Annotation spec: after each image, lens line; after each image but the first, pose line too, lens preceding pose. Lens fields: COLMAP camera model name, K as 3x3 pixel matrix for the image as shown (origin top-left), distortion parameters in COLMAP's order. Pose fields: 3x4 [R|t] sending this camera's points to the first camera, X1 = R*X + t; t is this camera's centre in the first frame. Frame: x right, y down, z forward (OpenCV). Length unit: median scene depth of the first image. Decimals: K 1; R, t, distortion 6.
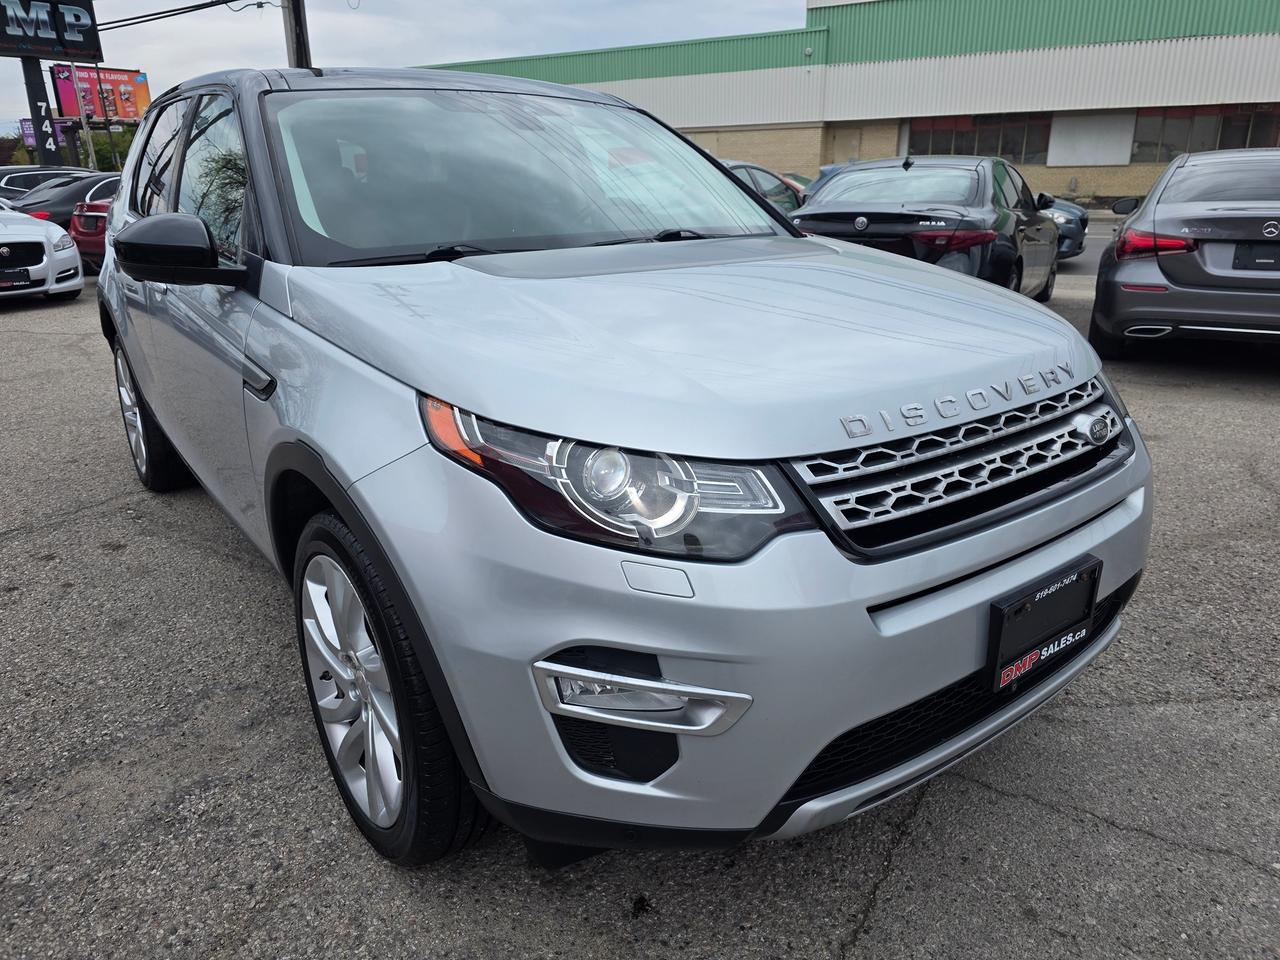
lens RADIAL K [[871.0, 0, 651.1], [0, 871.0, 459.6], [0, 0, 1]] dist [0.057210, -0.054265]
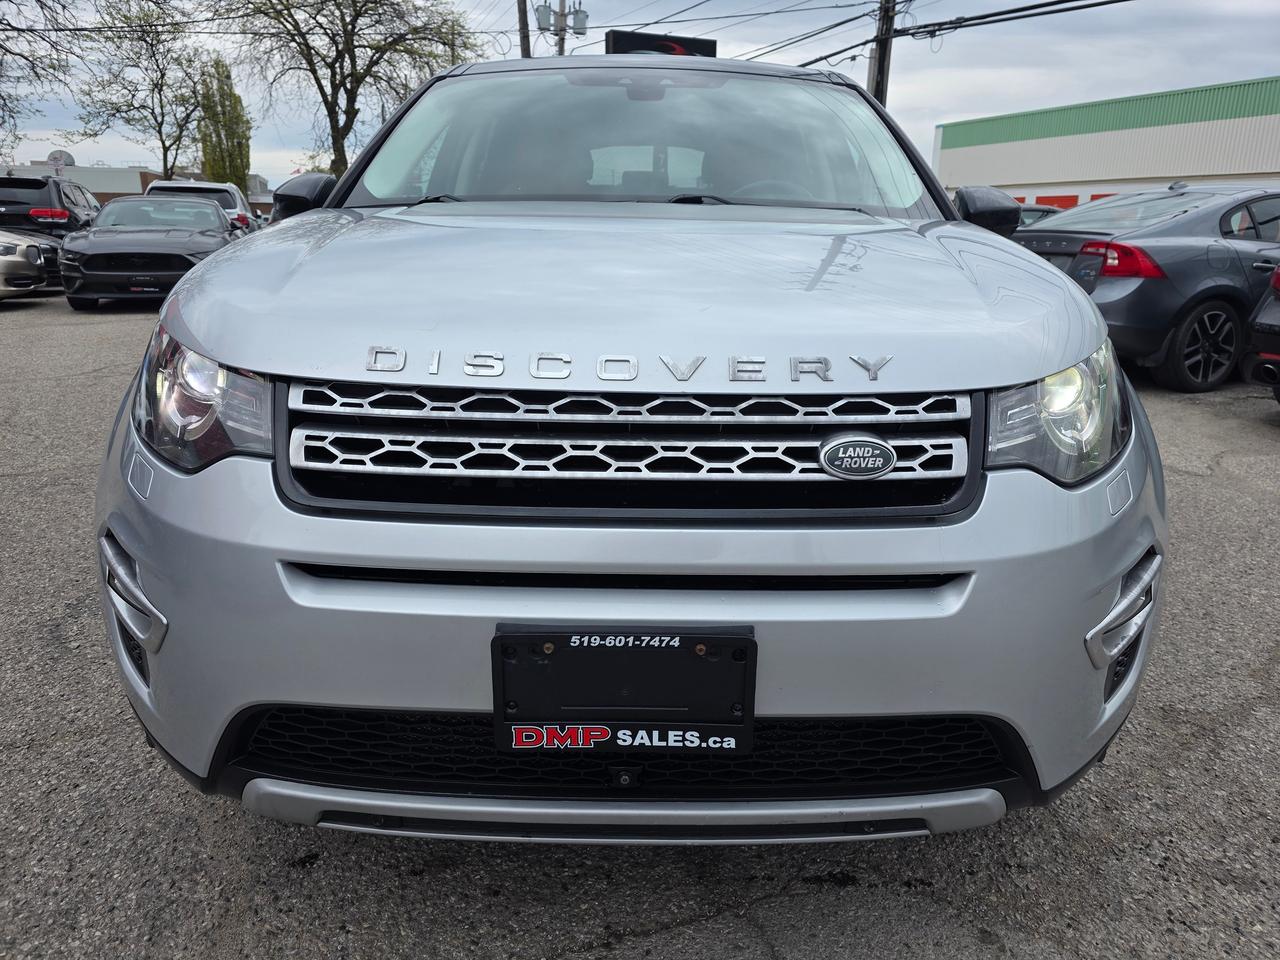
lens RADIAL K [[871.0, 0, 643.6], [0, 871.0, 473.0], [0, 0, 1]] dist [0.057210, -0.054265]
pose [[0.790984, 0.187899, -0.582270, 0.798766], [-0.211346, 0.977005, 0.028178, -0.007291], [0.574176, 0.100772, 0.812507, 0.413682]]
